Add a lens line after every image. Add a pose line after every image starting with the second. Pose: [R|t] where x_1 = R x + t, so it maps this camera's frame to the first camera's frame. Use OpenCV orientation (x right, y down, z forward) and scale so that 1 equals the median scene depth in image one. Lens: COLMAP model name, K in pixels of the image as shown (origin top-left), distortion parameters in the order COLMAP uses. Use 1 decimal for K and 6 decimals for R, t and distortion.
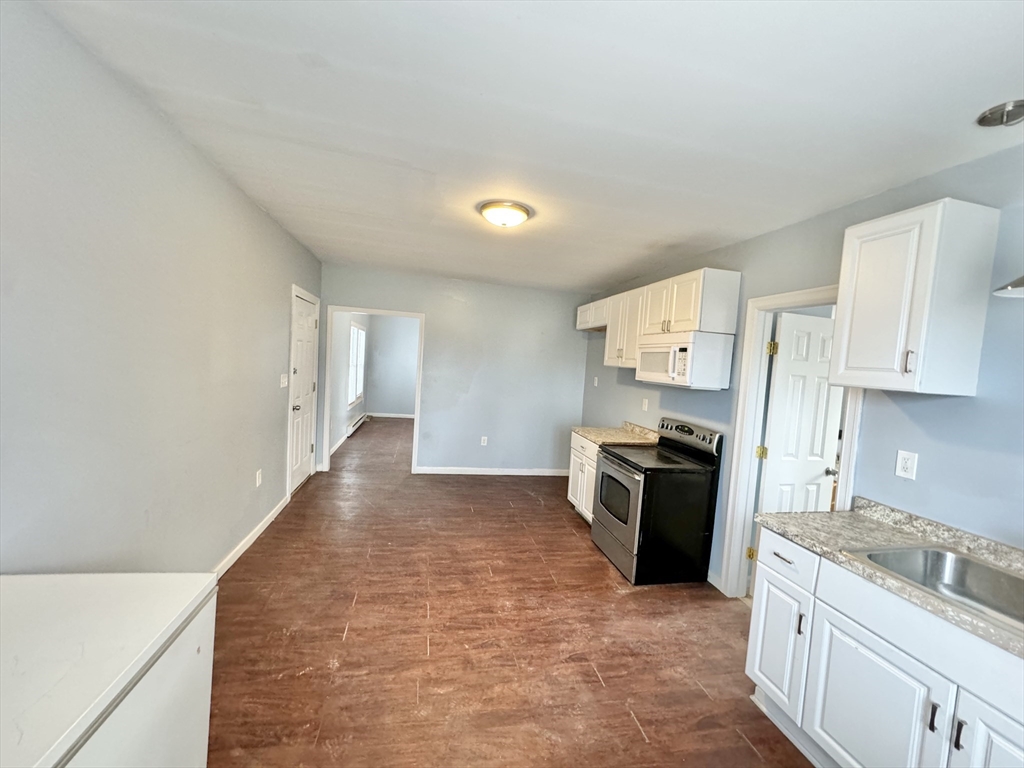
lens RADIAL K [[404.5, 0, 512.0], [0, 404.5, 384.0], [0, 0, 1]] dist [-0.002999, 0.000313]
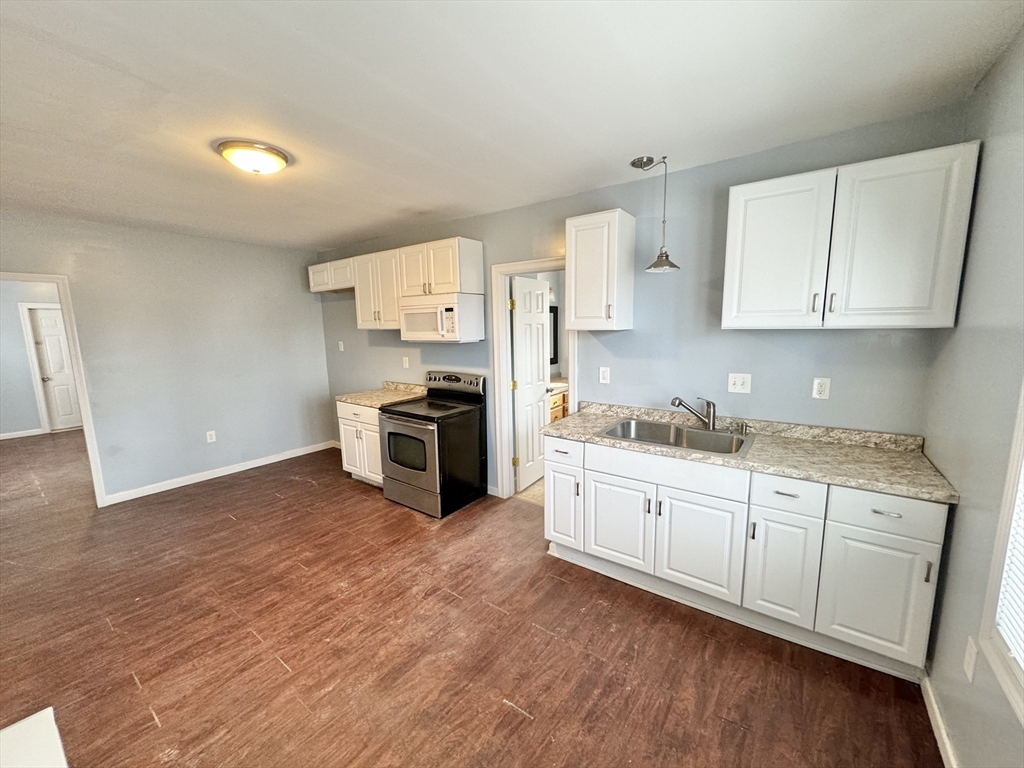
lens RADIAL K [[404.5, 0, 512.0], [0, 404.5, 384.0], [0, 0, 1]] dist [-0.002999, 0.000313]
pose [[0.746451, -0.179804, 0.640689, -0.217629], [0.108572, 0.982810, 0.149323, -0.030230], [-0.656524, -0.041901, 0.753141, 0.015078]]
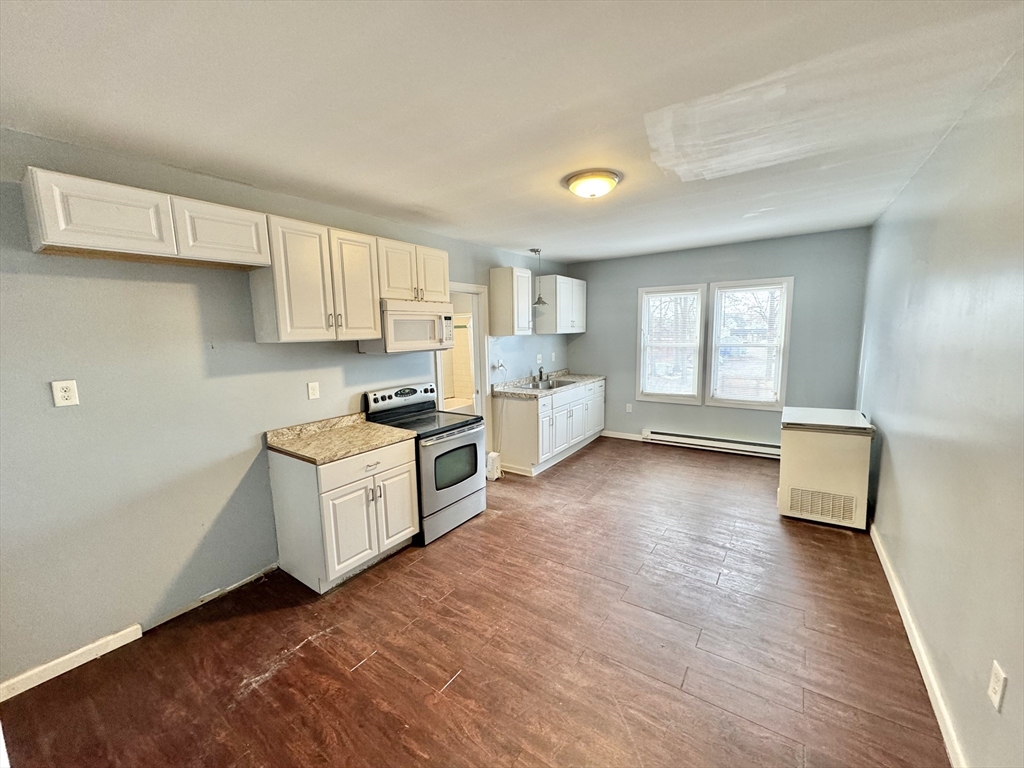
lens RADIAL K [[404.5, 0, 512.0], [0, 404.5, 384.0], [0, 0, 1]] dist [-0.002999, 0.000313]
pose [[-0.679173, -0.144914, 0.719530, -0.601982], [0.024855, 0.975213, 0.219870, -0.155227], [-0.733557, 0.167214, -0.658736, 1.707530]]
